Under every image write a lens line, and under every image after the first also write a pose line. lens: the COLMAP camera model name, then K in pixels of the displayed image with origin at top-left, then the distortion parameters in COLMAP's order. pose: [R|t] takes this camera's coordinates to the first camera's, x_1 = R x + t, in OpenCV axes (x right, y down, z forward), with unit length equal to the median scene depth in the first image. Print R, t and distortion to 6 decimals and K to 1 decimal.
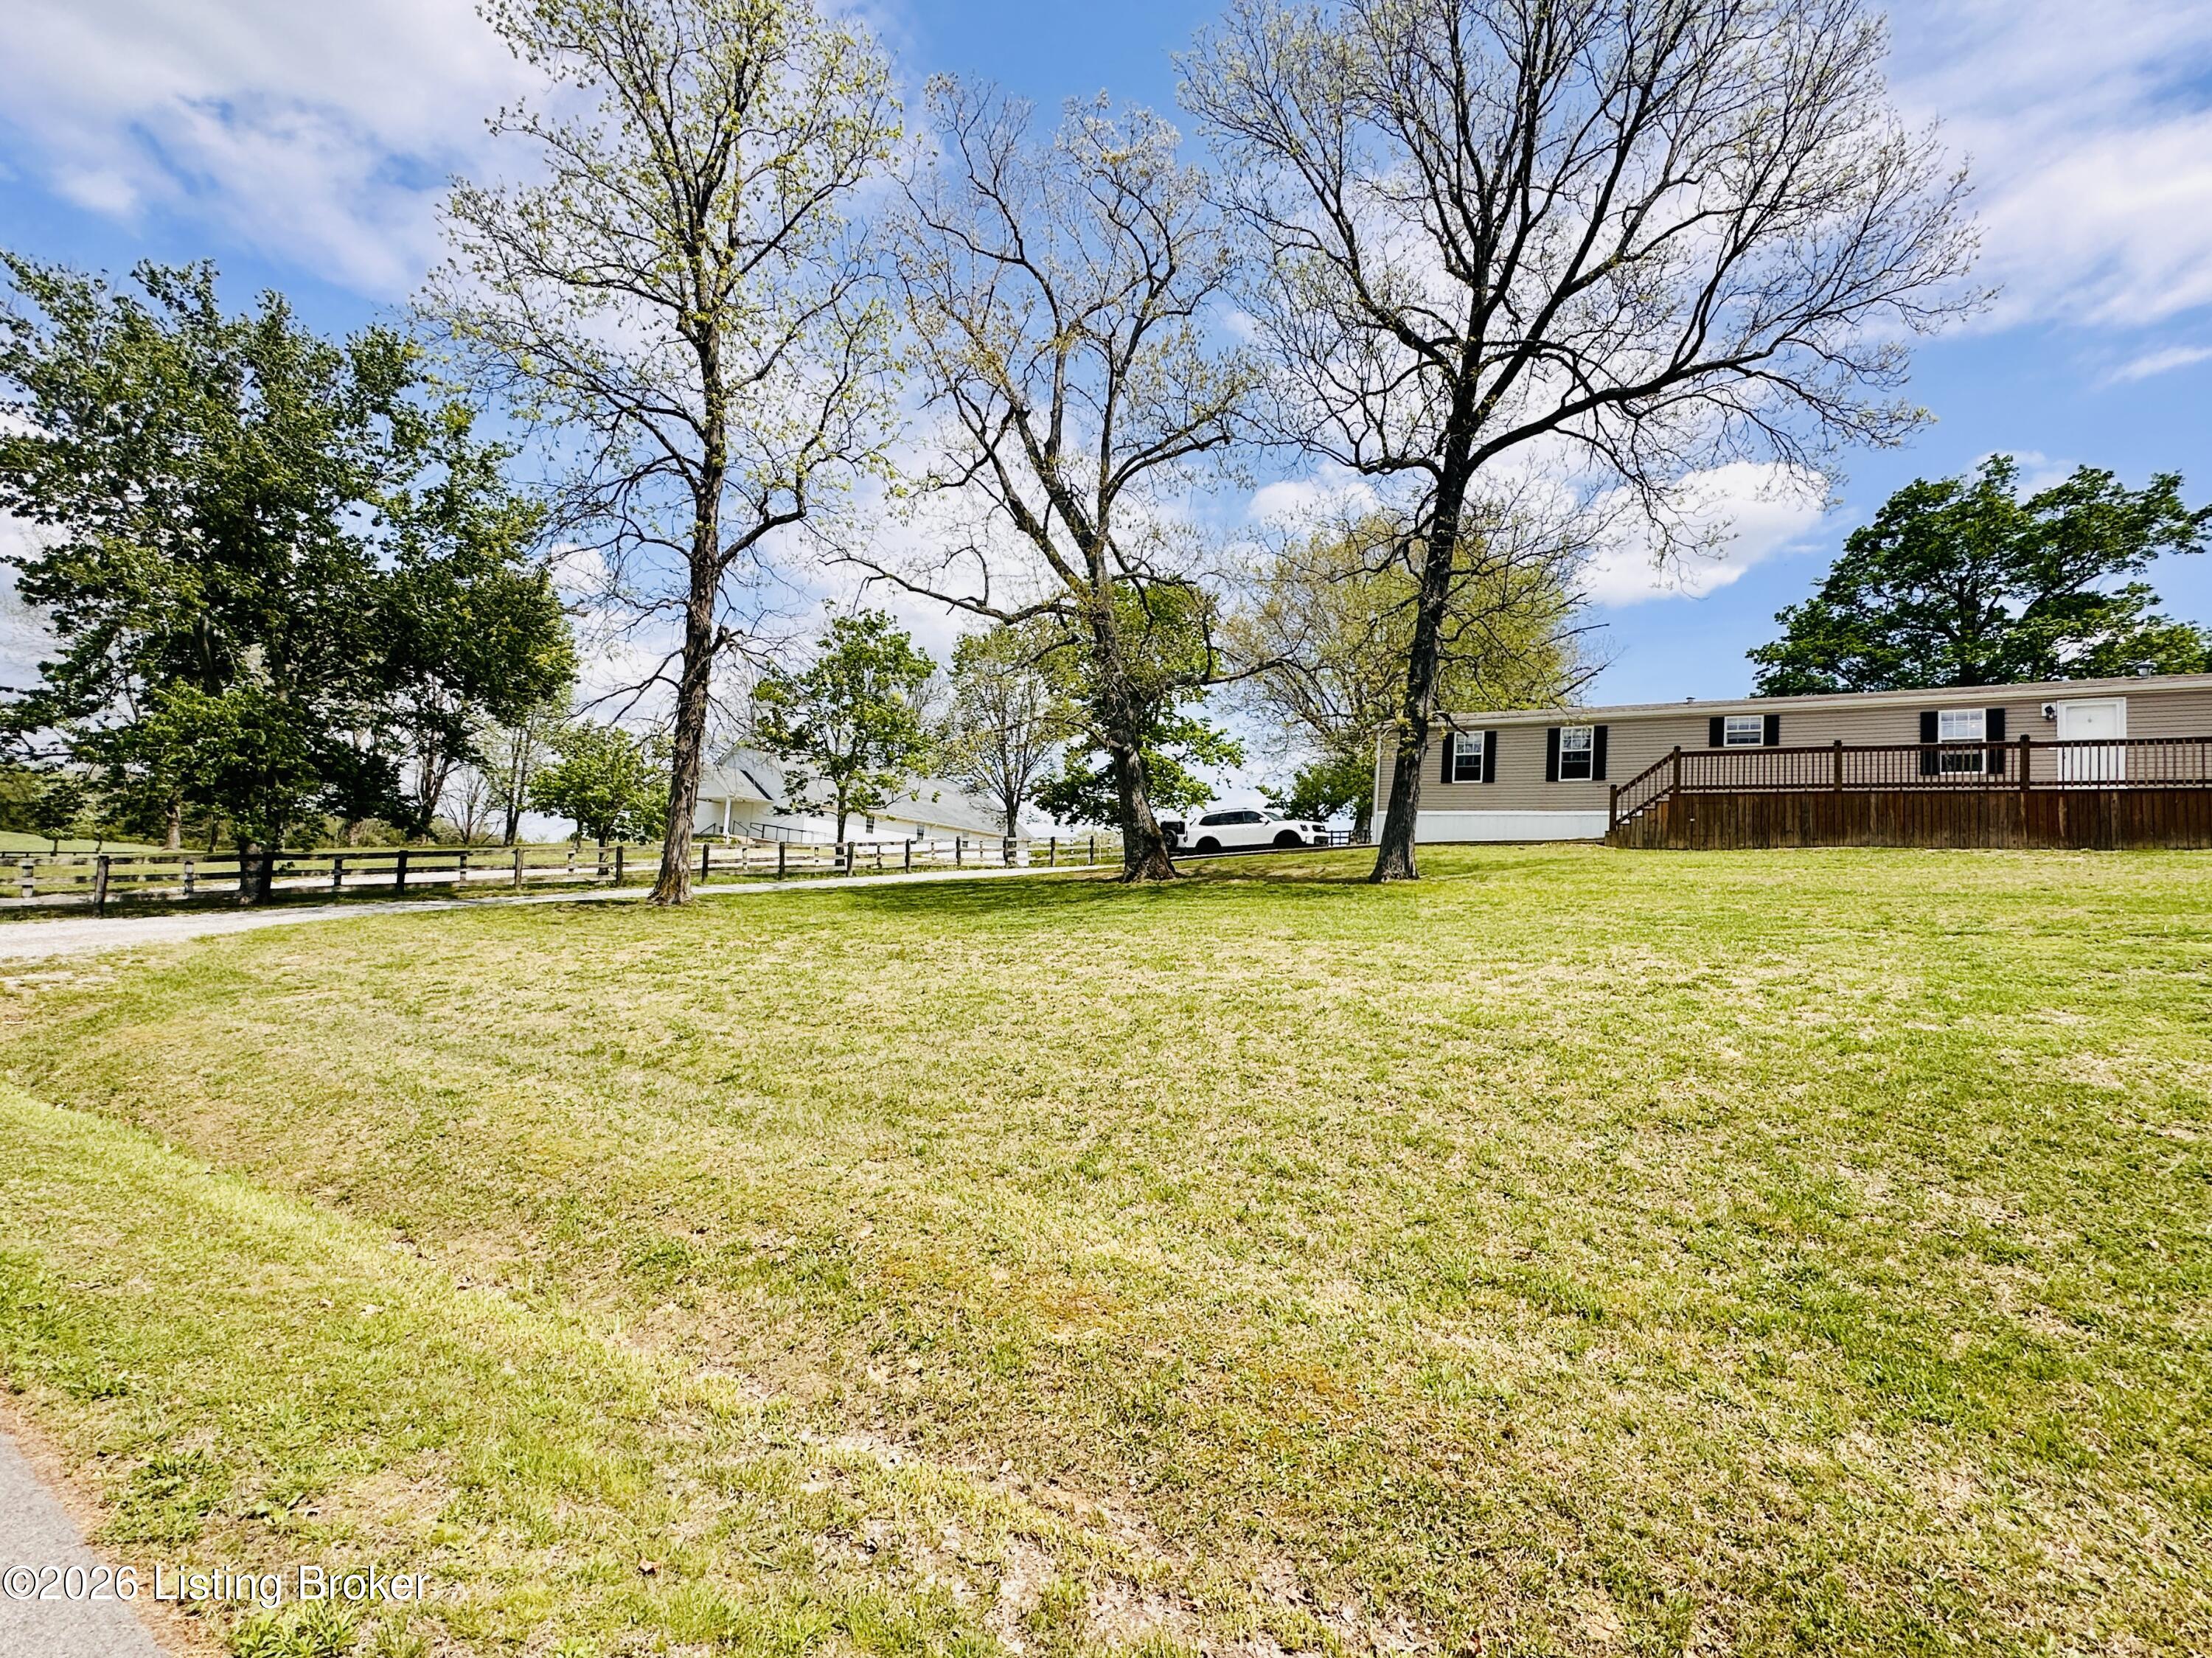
lens RADIAL K [[1067.5, 0, 1106.0], [0, 1067.5, 829.0], [0, 0, 1]] dist [0.008877, -0.000566]
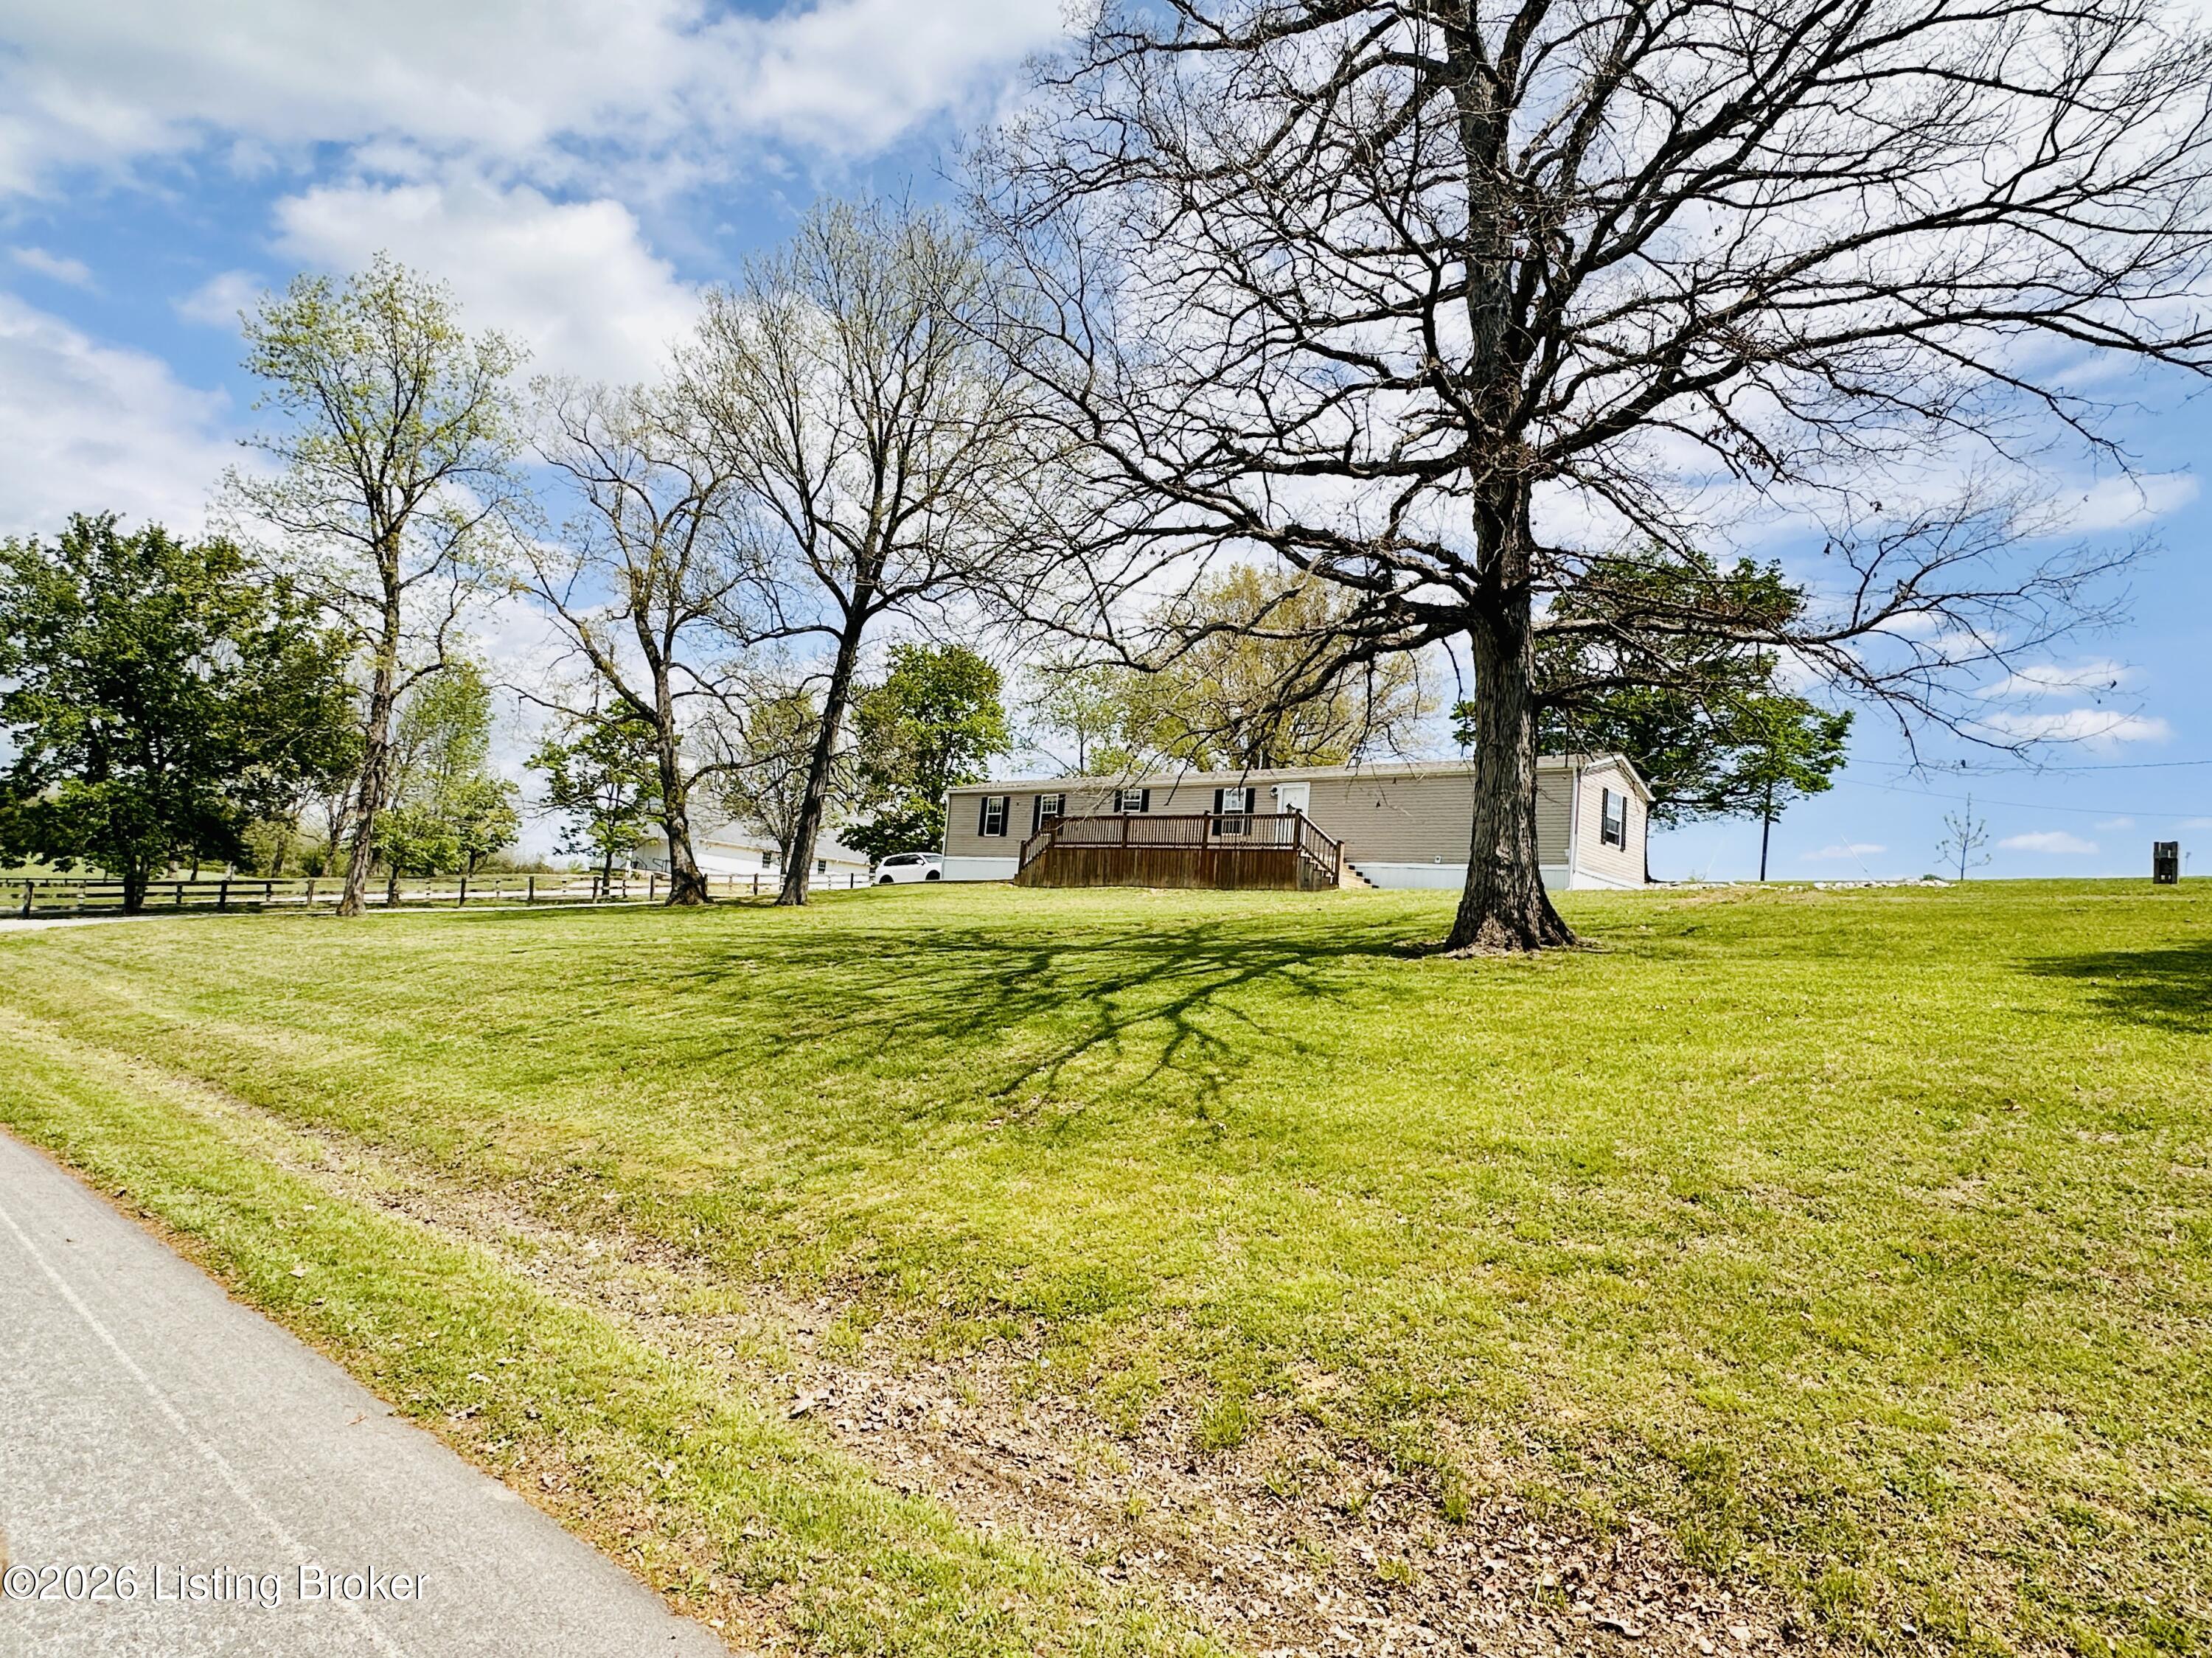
lens RADIAL K [[1207.3, 0, 1106.0], [0, 1207.3, 829.0], [0, 0, 1]] dist [-0.003498, -0.000002]
pose [[0.992059, 0.003813, -0.125715, 0.845831], [-0.007311, 0.999599, -0.027372, -0.015890], [0.125560, 0.028074, 0.991689, -0.561745]]
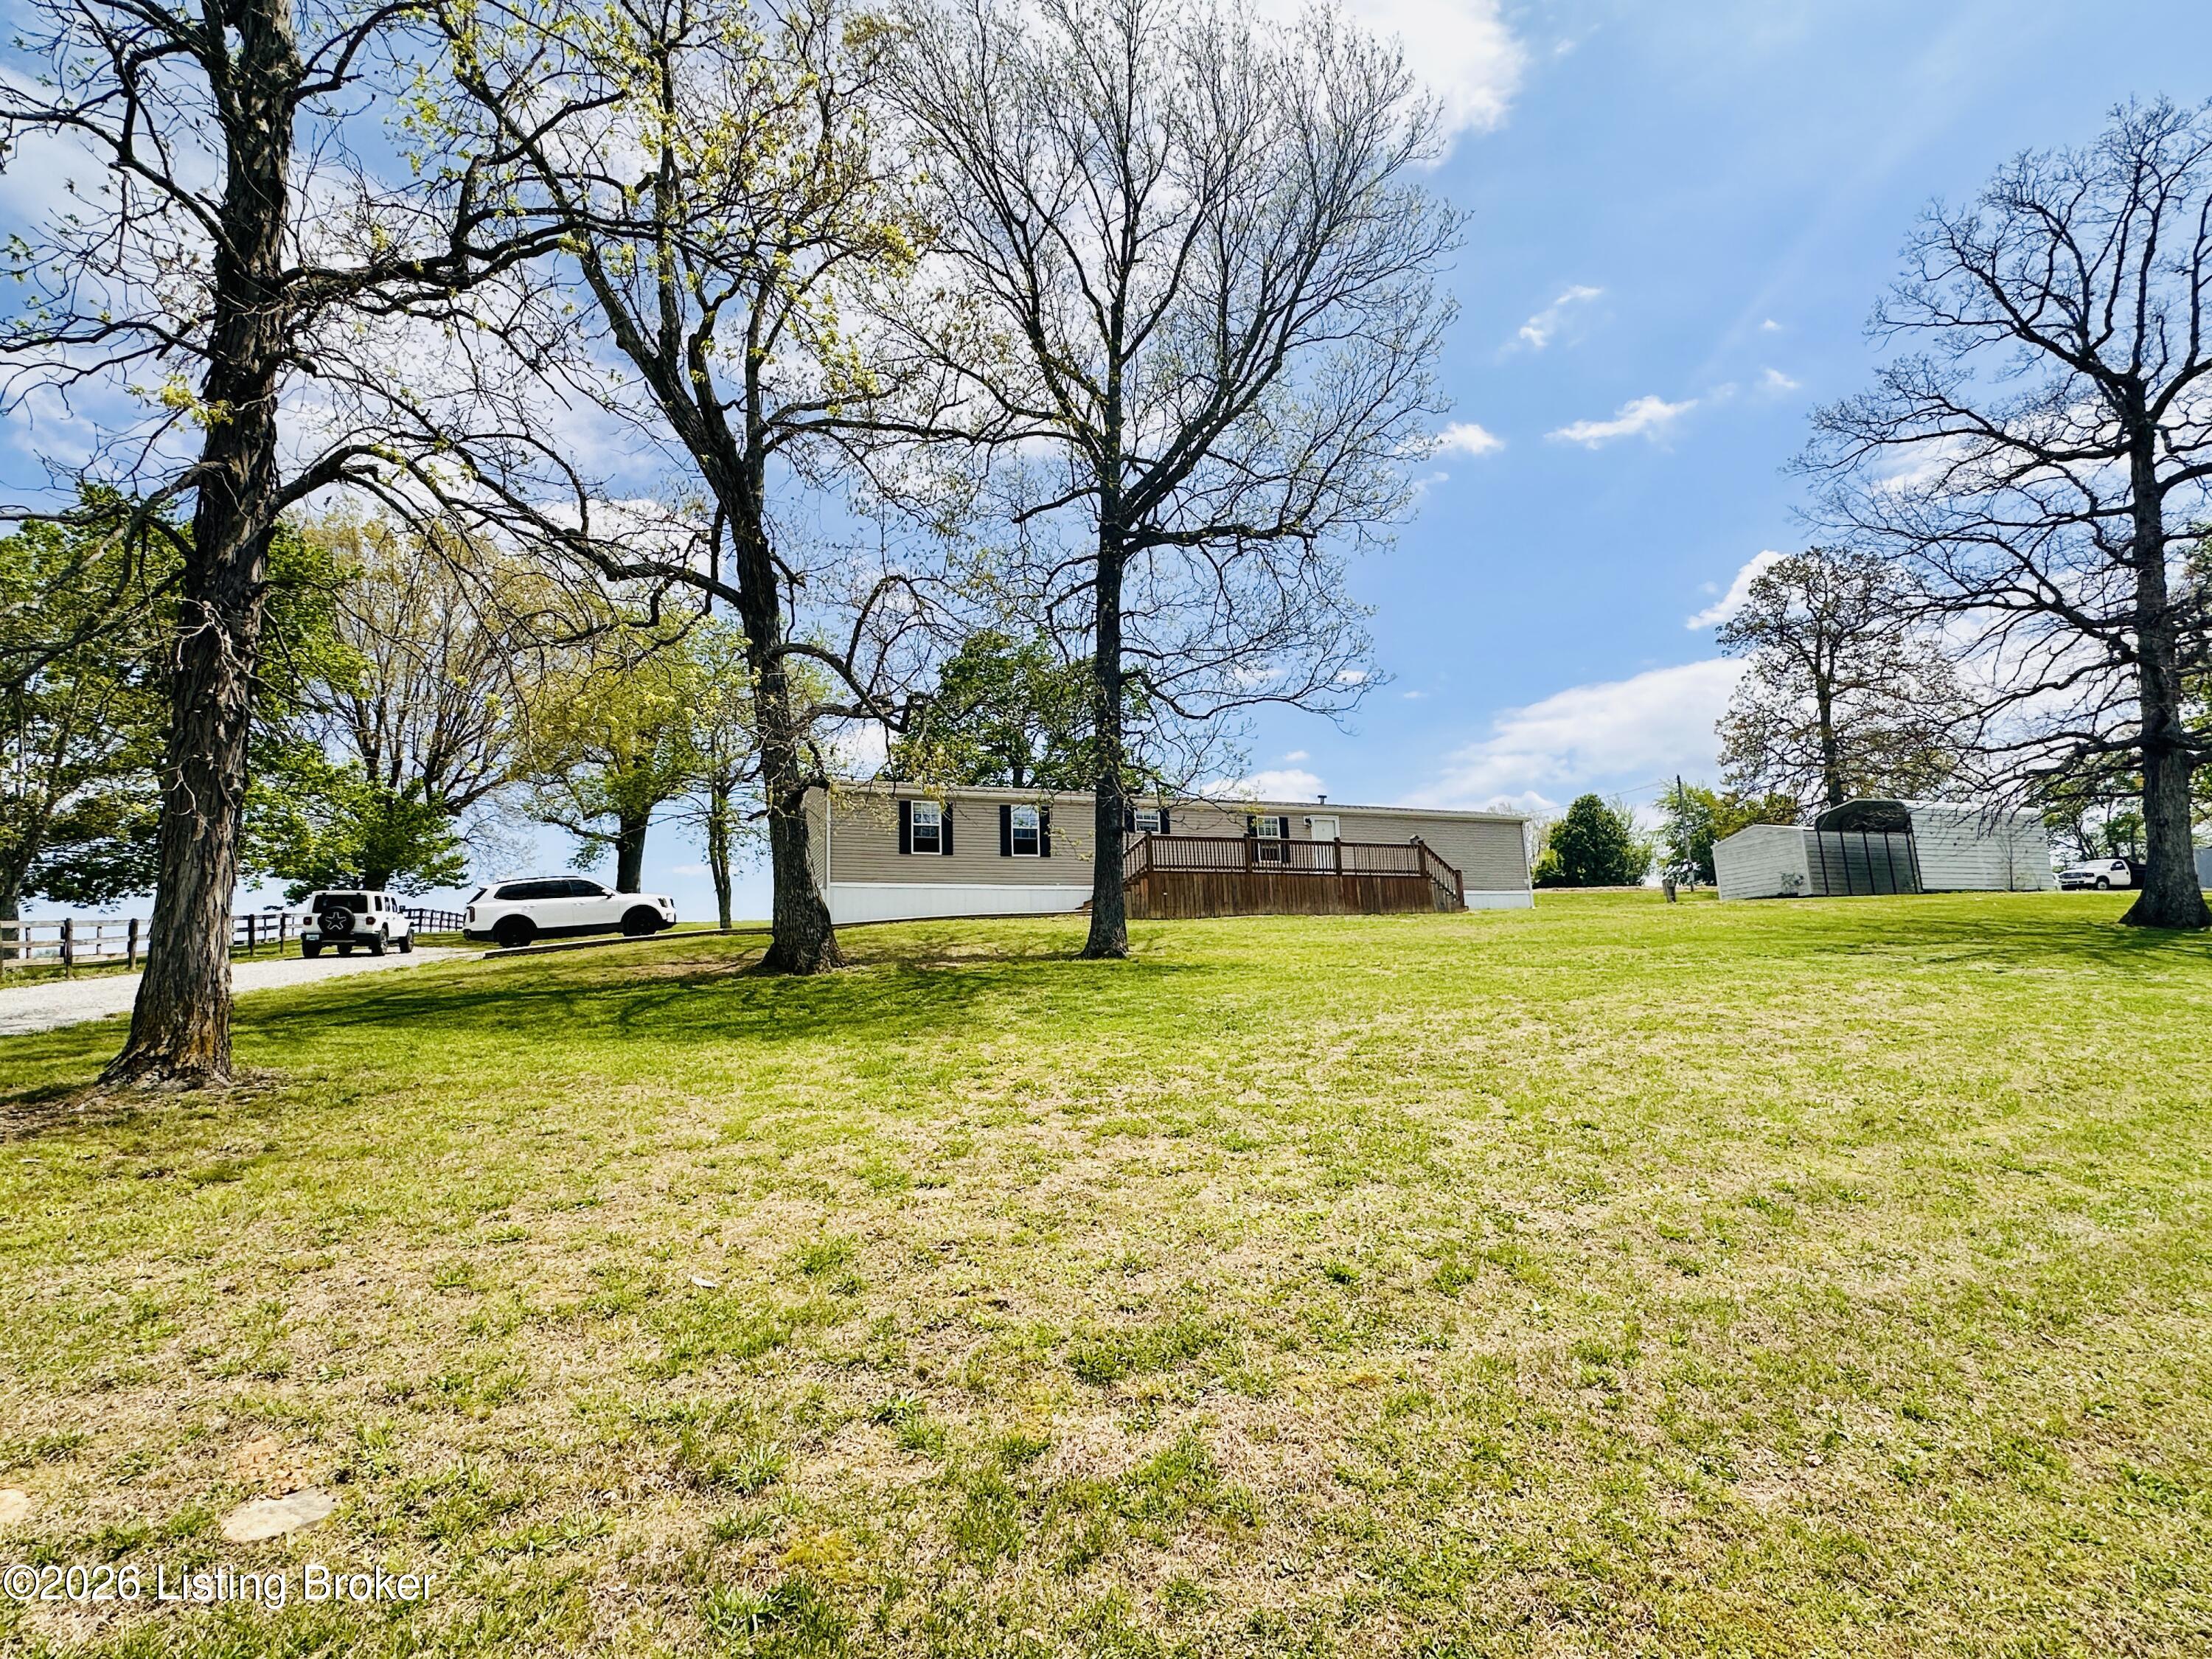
lens RADIAL K [[1093.6, 0, 1106.0], [0, 1093.6, 829.5], [0, 0, 1]] dist [-0.000202, -0.000179]
pose [[0.515433, 0.058912, 0.854902, -0.536938], [0.004026, 0.997457, -0.071163, 0.006325], [-0.856920, 0.040122, 0.513885, 0.456942]]
